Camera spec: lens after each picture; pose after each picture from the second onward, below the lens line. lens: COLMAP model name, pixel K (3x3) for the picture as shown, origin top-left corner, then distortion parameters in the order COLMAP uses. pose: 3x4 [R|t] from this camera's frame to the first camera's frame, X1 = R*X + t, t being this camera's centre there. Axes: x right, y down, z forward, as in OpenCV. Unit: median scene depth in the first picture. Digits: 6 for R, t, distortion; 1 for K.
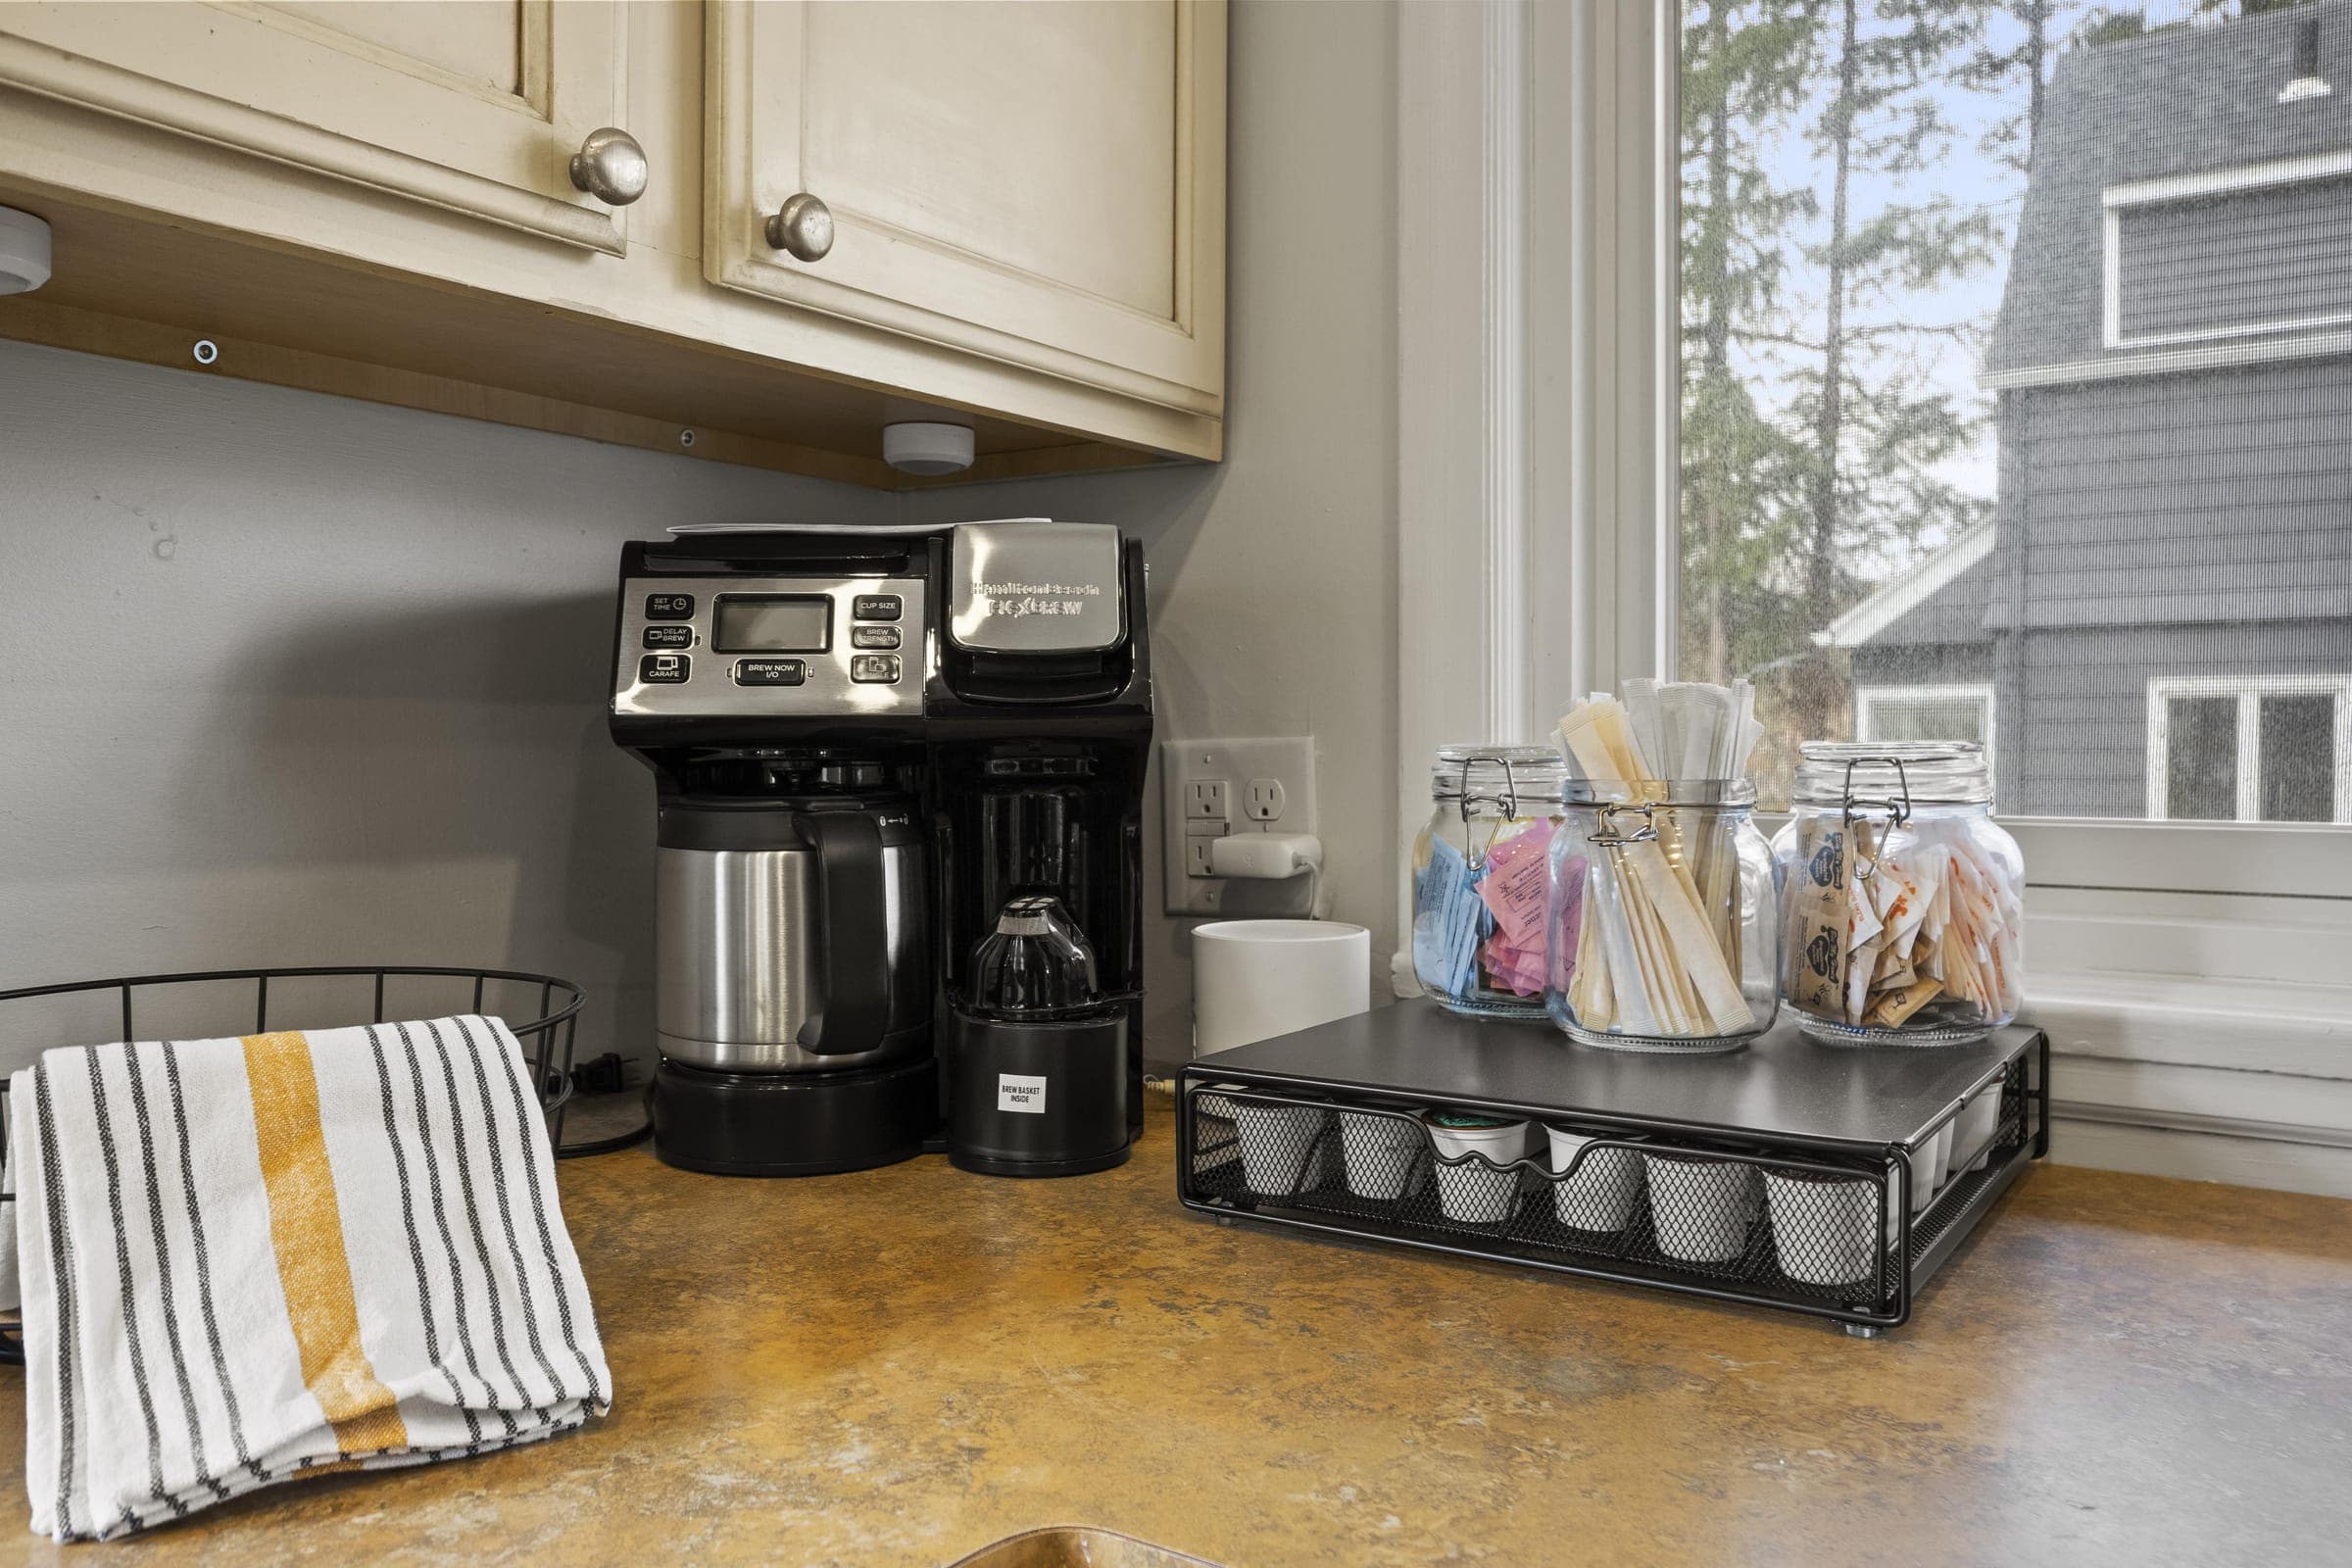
lens RADIAL K [[1768.2, 0, 1174.9], [0, 1768.2, 778.4], [0, 0, 1]] dist [0.003049, 0.000473]
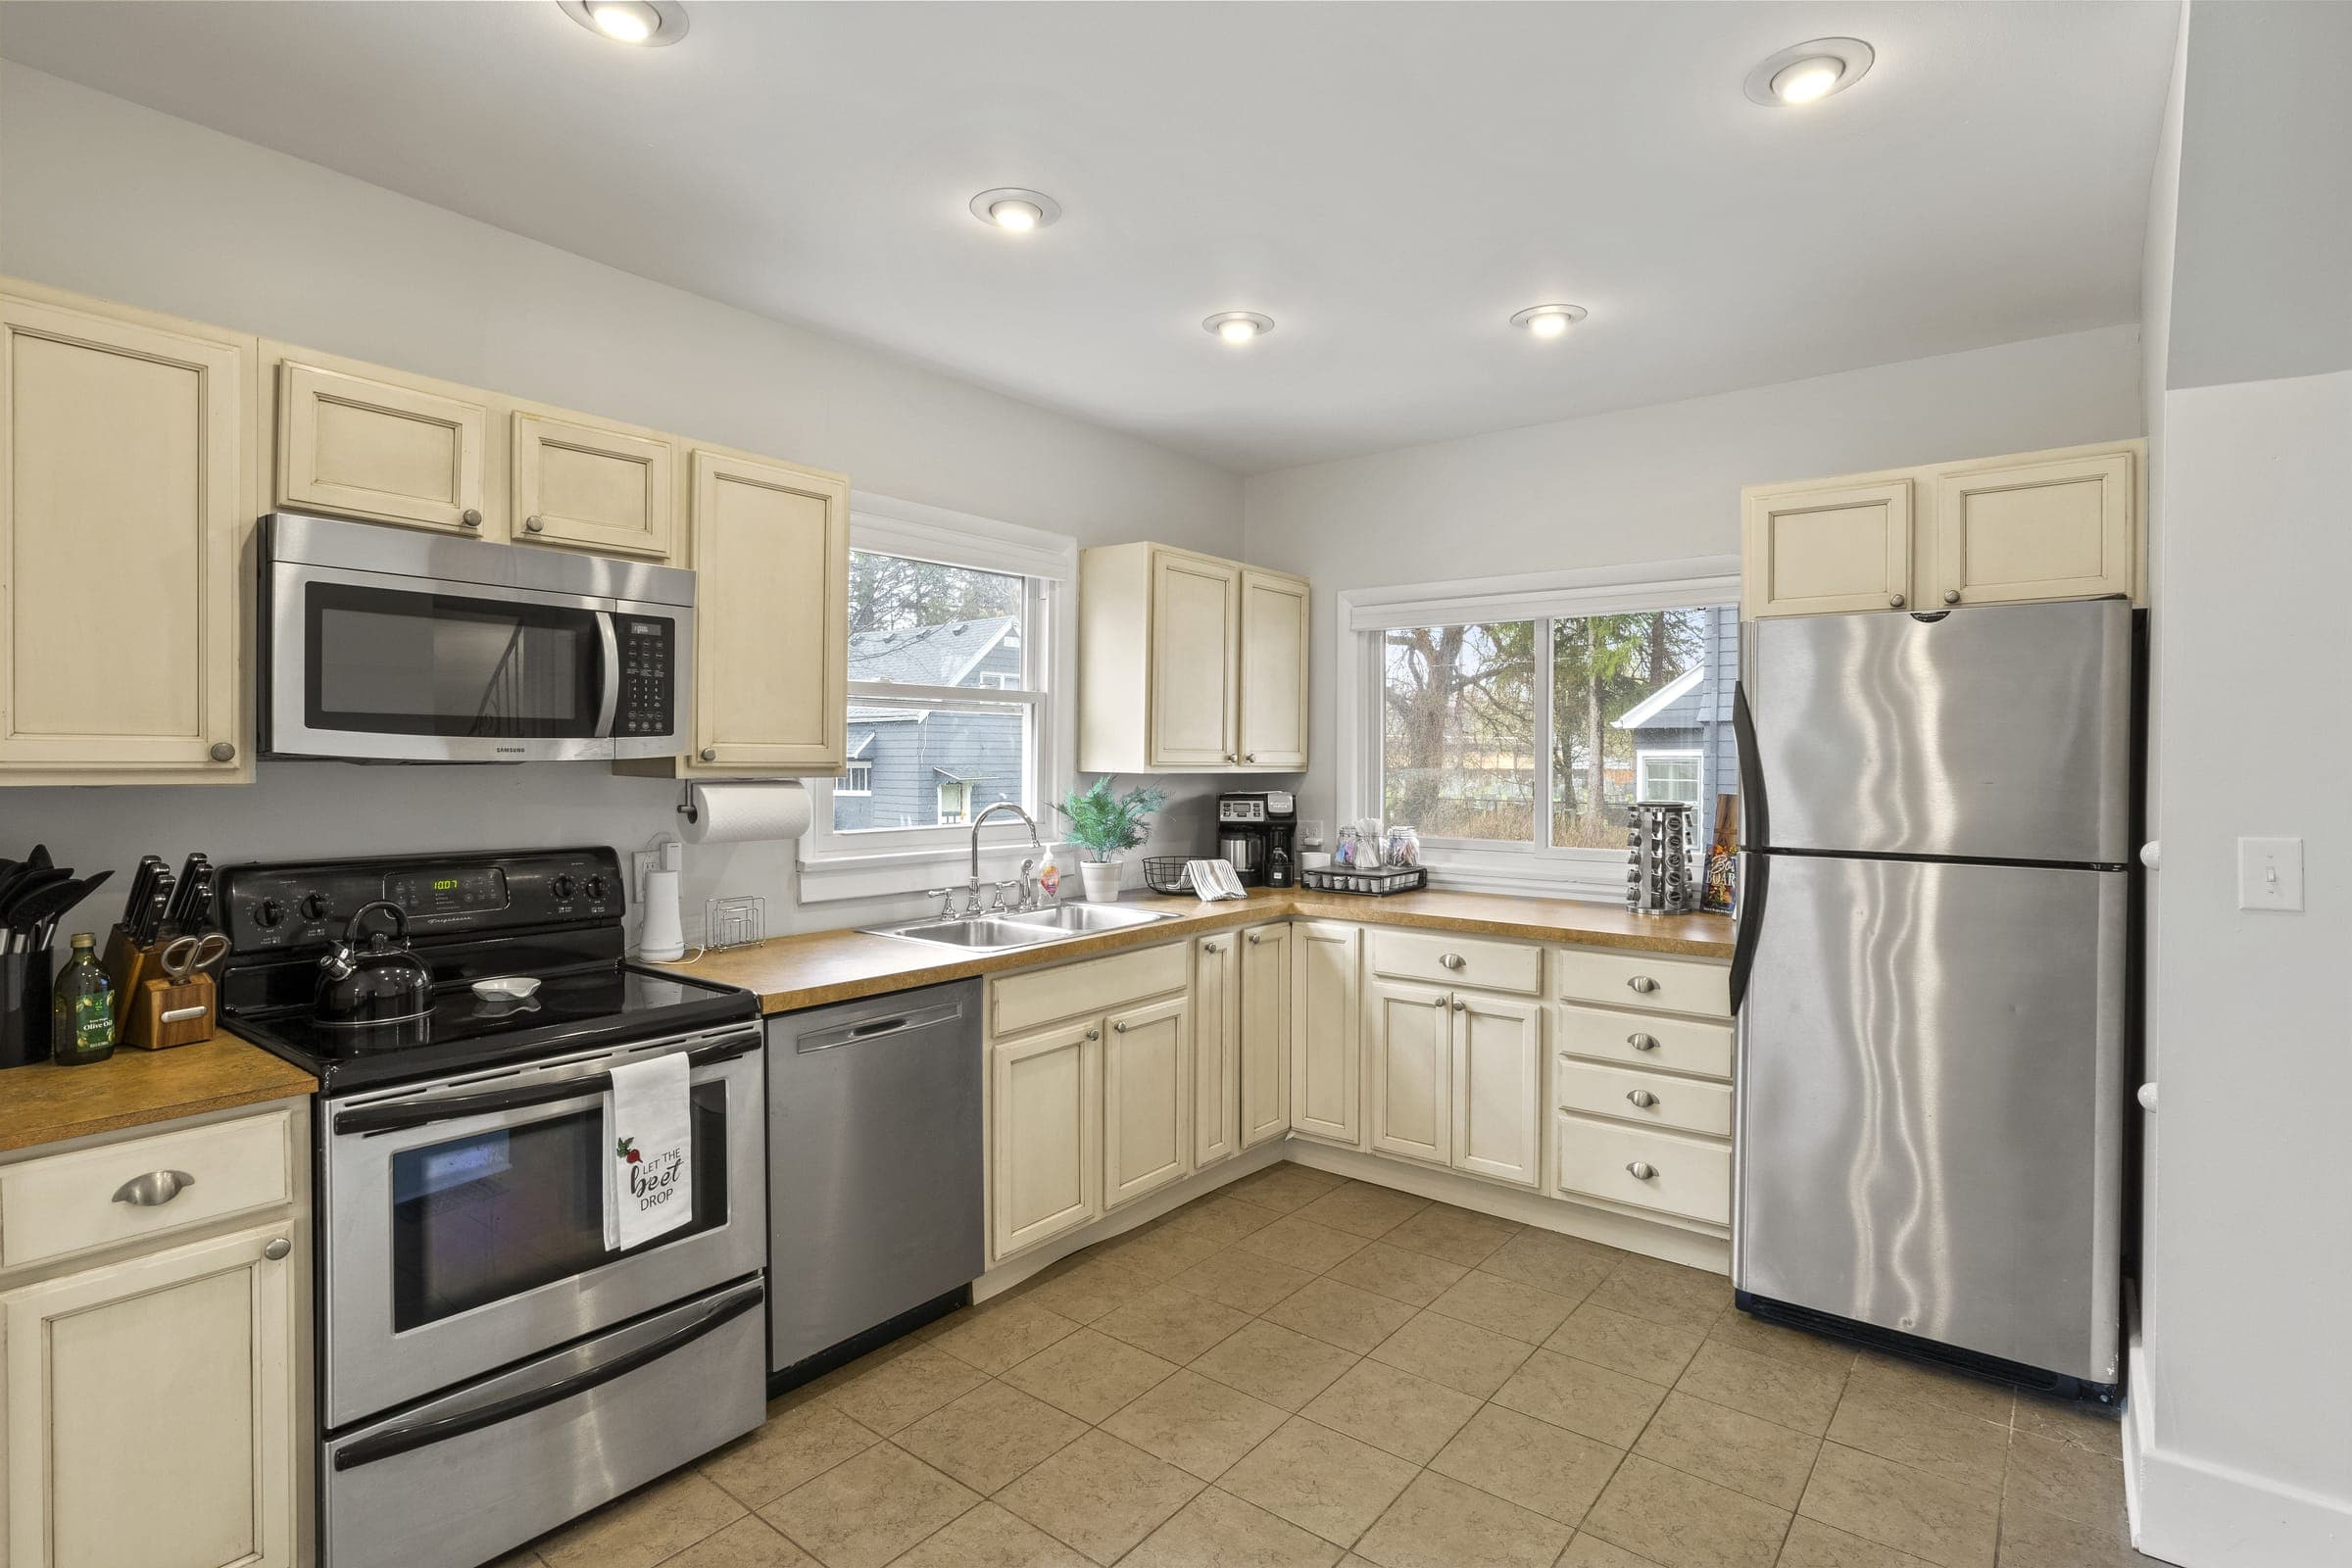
lens RADIAL K [[1159.3, 0, 1167.7], [0, 1159.3, 774.7], [0, 0, 1]] dist [-0.051032, 0.001654]
pose [[0.996325, 0.005352, -0.085481, -0.128578], [-0.005876, 0.999965, -0.005879, -0.187739], [0.085446, 0.006360, 0.996322, -3.523634]]
